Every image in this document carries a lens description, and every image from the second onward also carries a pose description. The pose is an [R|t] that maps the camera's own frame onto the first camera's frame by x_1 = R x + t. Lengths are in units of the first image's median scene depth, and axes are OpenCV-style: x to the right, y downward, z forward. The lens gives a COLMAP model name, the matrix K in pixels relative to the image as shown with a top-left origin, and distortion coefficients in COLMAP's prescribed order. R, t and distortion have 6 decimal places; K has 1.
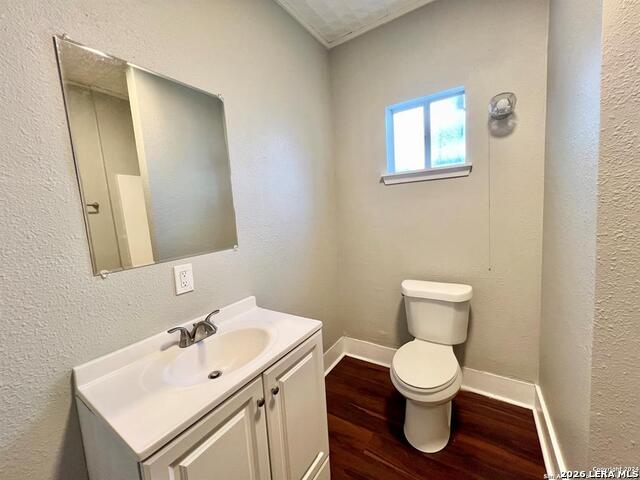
lens RADIAL K [[257.7, 0, 319.5], [0, 257.7, 238.1], [0, 0, 1]] dist [-0.002213, 0.000221]
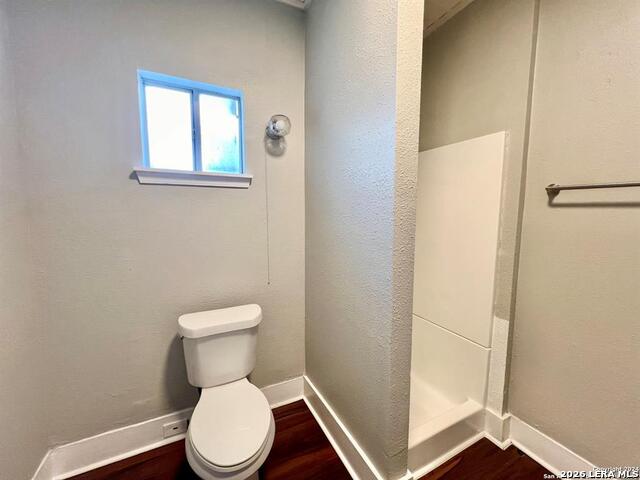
lens RADIAL K [[257.7, 0, 319.5], [0, 257.7, 238.1], [0, 0, 1]] dist [-0.002213, 0.000221]
pose [[0.504083, -0.021034, 0.863399, -0.109495], [0.053115, 0.998566, -0.006683, -0.038447], [-0.862020, 0.049229, 0.504477, 0.301809]]
